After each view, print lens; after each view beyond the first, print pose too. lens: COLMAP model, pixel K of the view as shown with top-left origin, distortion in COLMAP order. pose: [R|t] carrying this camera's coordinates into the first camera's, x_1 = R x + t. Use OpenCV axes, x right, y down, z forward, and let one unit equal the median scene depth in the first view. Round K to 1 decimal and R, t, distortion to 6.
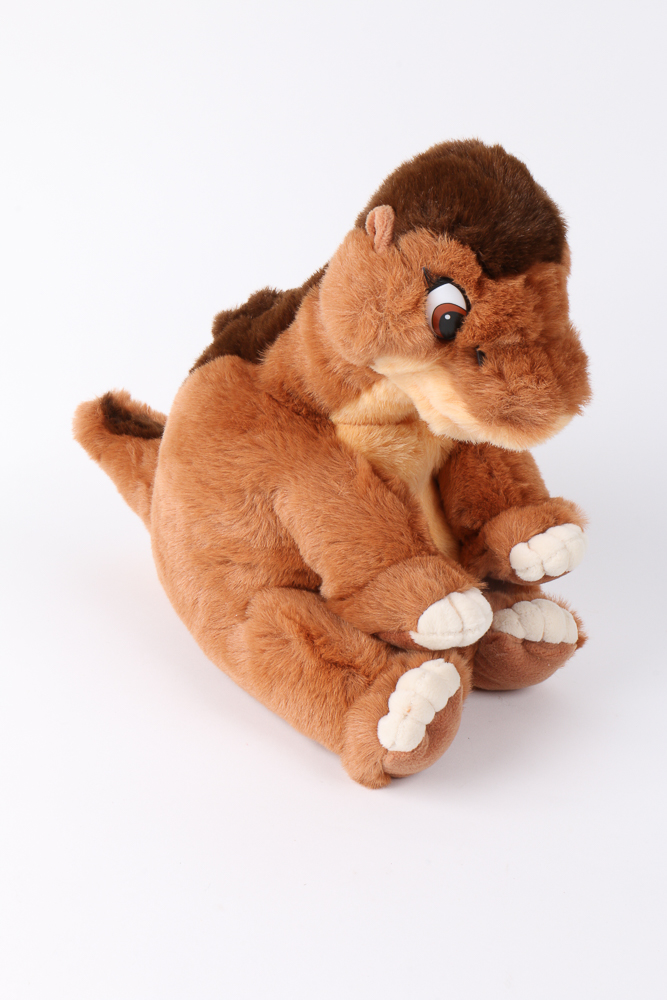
lens RADIAL K [[1218.0, 0, 333.5], [0, 1218.0, 500.0], [0, 0, 1]] dist [-0.109929, 0.003727]
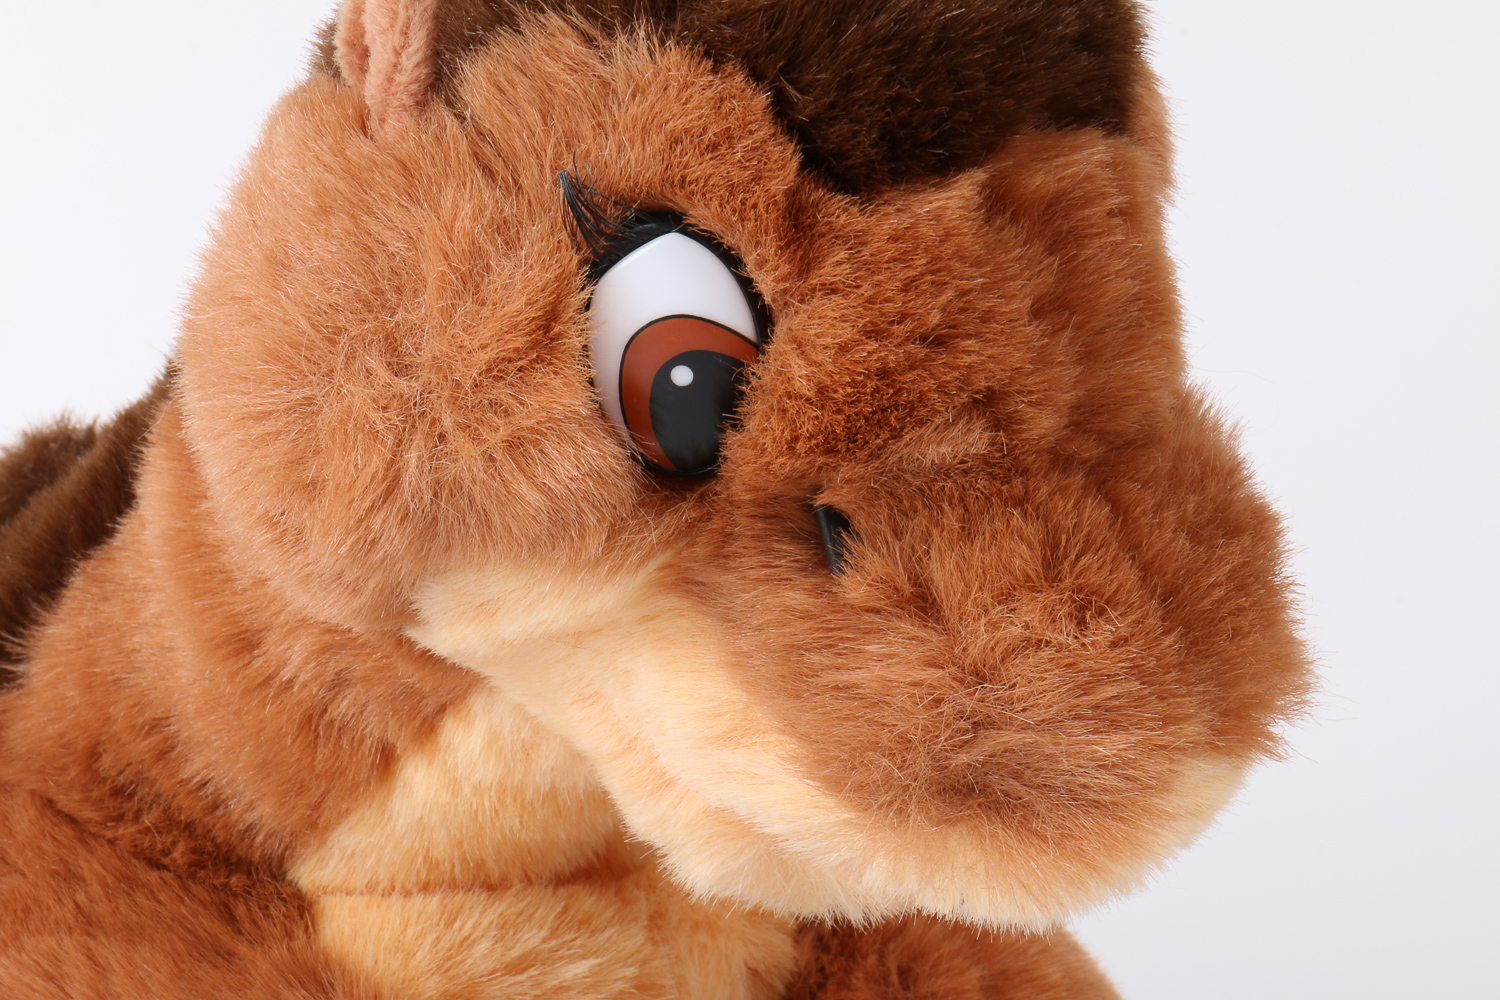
lens RADIAL K [[3296.5, 0, 750.0], [0, 3296.5, 500.0], [0, 0, 1]] dist [-0.010266, -0.058152]
pose [[0.996819, -0.062679, 0.049230, 0.072906], [0.072431, 0.970155, -0.231414, 0.025400], [-0.033256, 0.234244, 0.971609, 0.365151]]
